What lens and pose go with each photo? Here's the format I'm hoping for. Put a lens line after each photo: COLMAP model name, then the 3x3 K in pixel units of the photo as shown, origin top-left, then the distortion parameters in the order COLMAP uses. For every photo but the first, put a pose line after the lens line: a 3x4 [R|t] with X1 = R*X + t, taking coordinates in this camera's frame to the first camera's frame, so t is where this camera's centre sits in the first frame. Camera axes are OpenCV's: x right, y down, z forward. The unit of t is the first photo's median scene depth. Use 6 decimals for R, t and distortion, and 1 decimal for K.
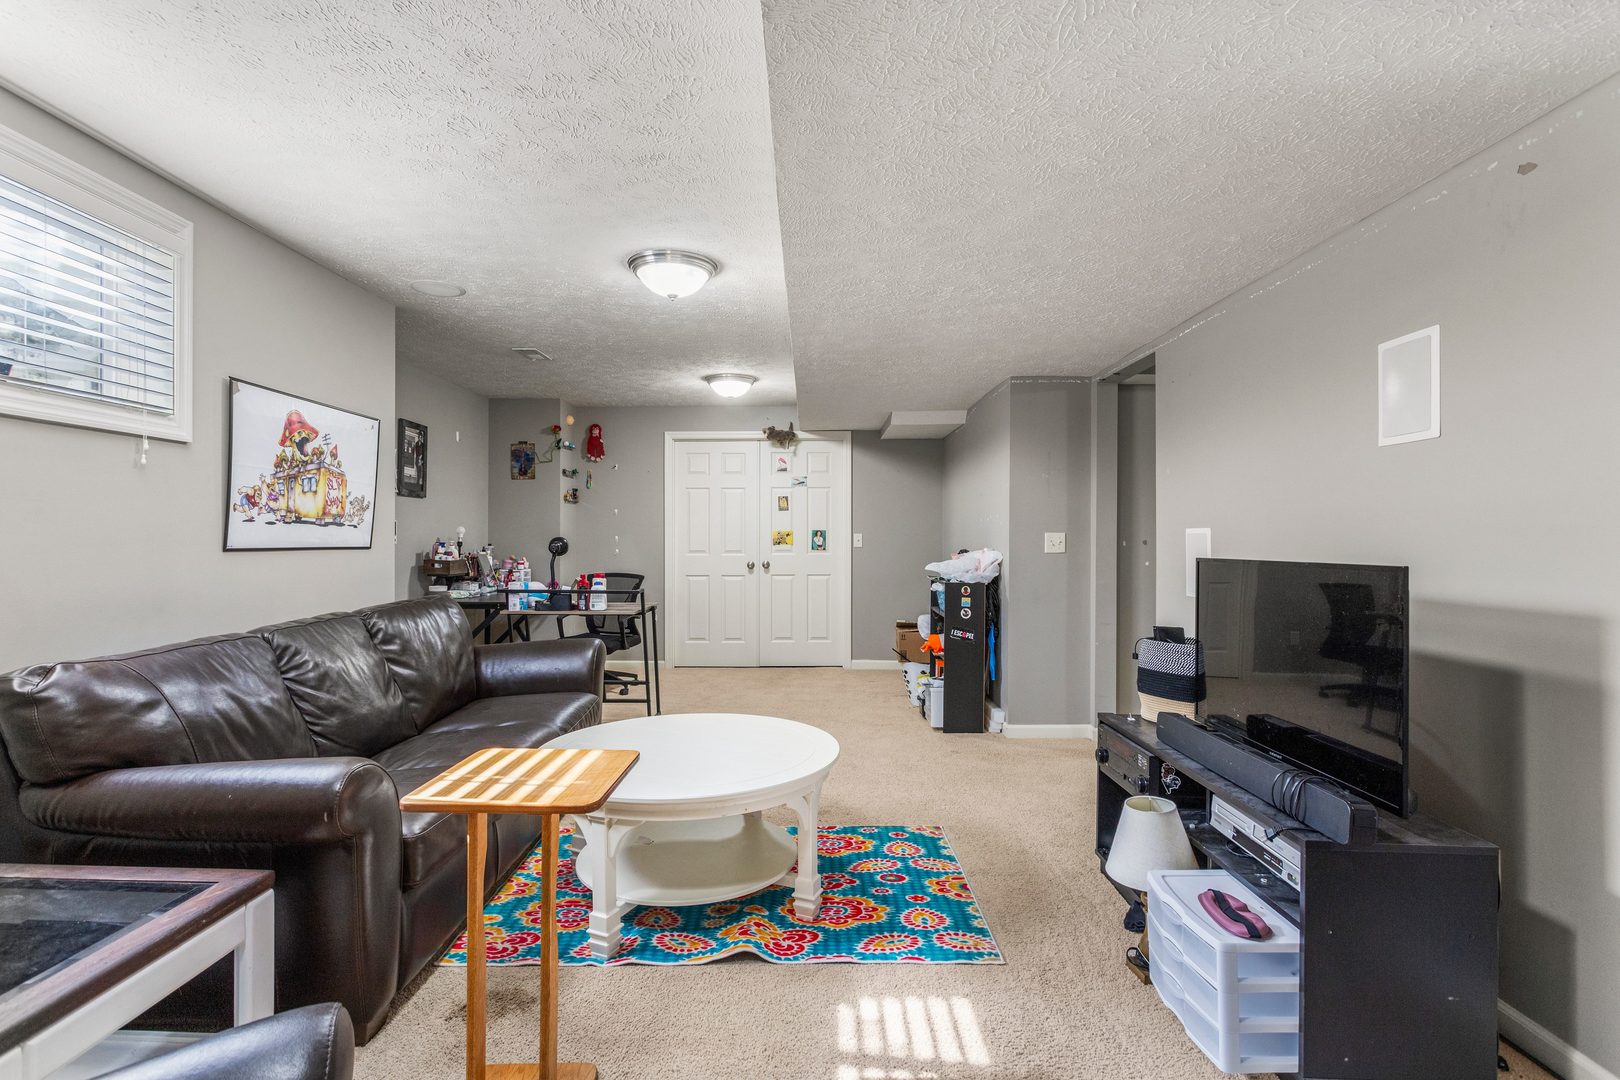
lens RADIAL K [[778.5, 0, 808.9], [0, 778.5, 525.7], [0, 0, 1]] dist [0.001486, 0.000556]
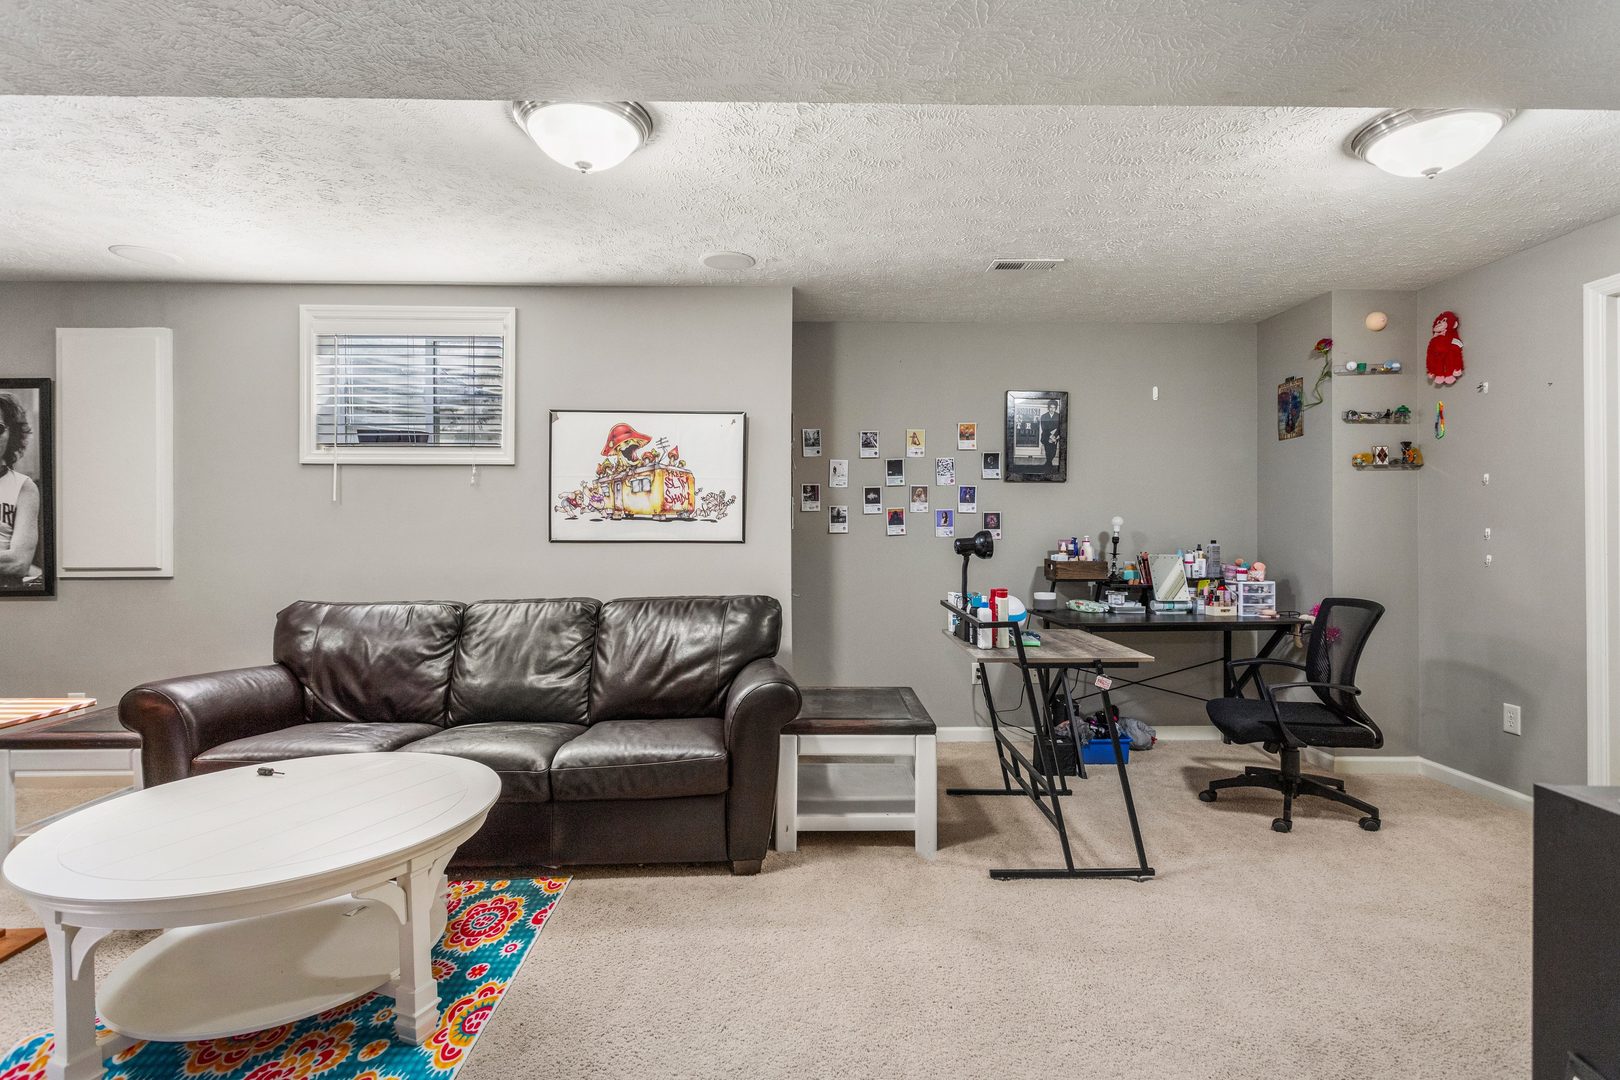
lens RADIAL K [[778.5, 0, 808.9], [0, 778.5, 525.7], [0, 0, 1]] dist [0.001486, 0.000556]
pose [[0.030826, -0.008195, -0.999491, 0.495395], [0.016470, 0.999835, -0.007690, 0.018728], [0.999389, -0.016225, 0.030956, 1.184802]]
